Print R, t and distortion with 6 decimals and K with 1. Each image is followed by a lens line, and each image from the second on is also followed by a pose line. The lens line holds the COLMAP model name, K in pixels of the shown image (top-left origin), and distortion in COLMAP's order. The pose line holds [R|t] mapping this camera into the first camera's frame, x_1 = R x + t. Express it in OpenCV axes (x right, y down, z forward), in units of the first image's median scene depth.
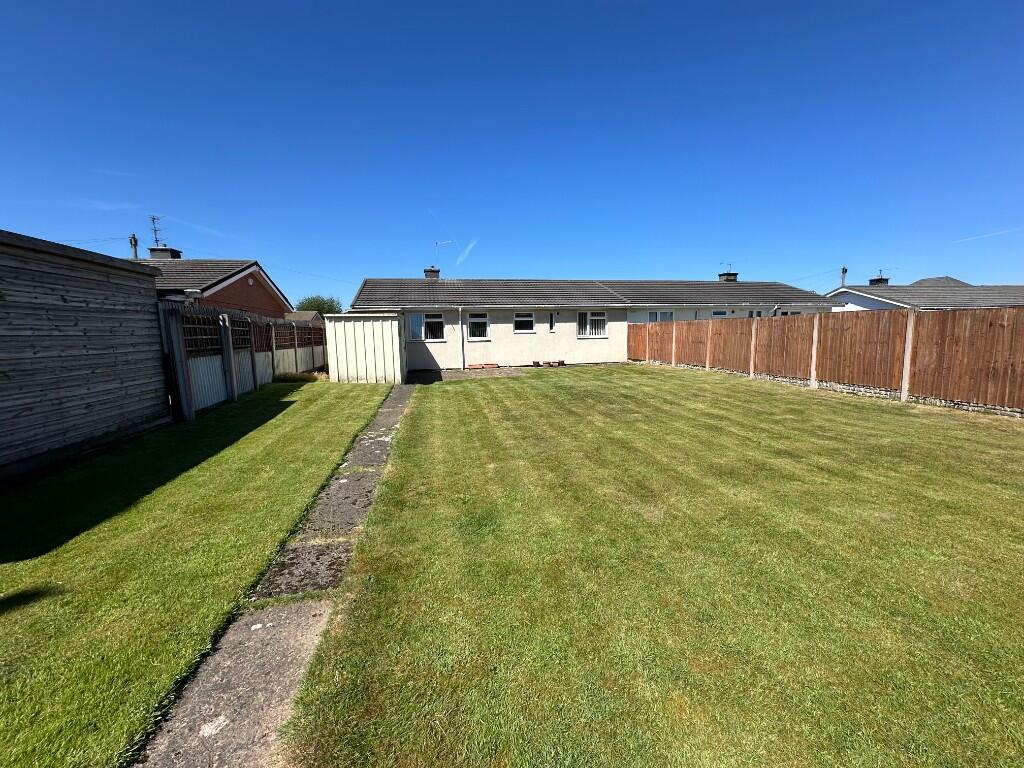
lens RADIAL K [[410.4, 0, 515.7], [0, 410.4, 383.9], [0, 0, 1]] dist [-0.007359, 0.000120]
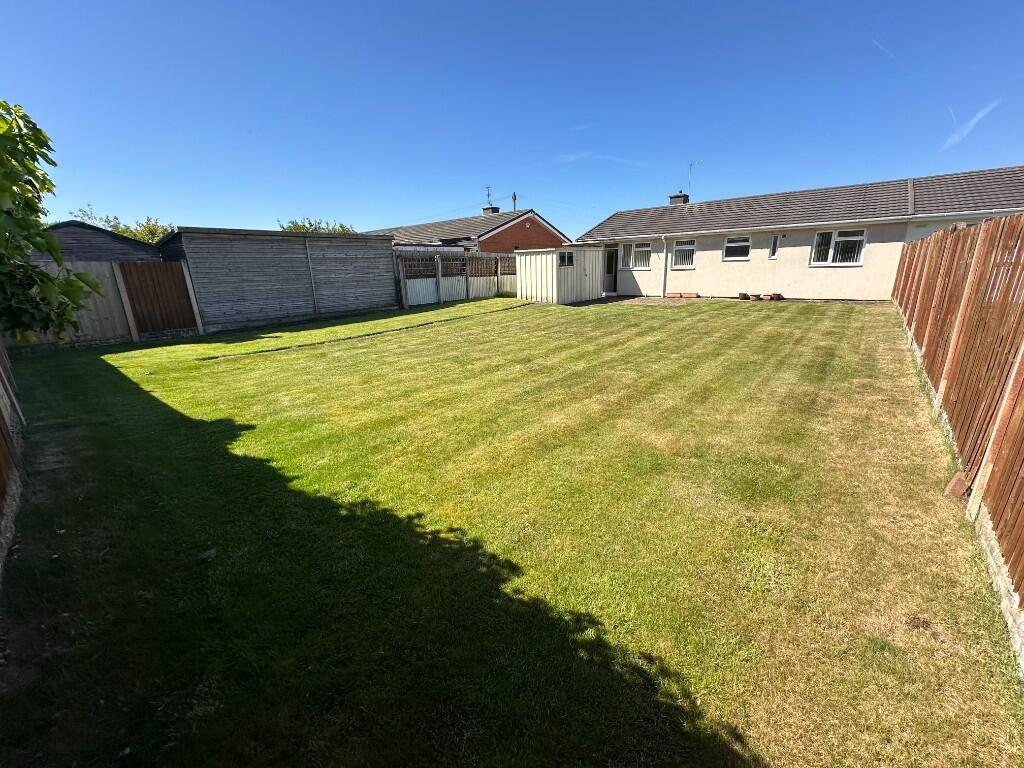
lens RADIAL K [[410.4, 0, 516.3], [0, 410.4, 384.9], [0, 0, 1]] dist [-0.007359, 0.000120]
pose [[0.621484, 0.219292, -0.752109, 0.464260], [-0.080491, 0.972818, 0.217133, -0.013771], [0.779281, -0.074407, 0.622242, 0.037272]]
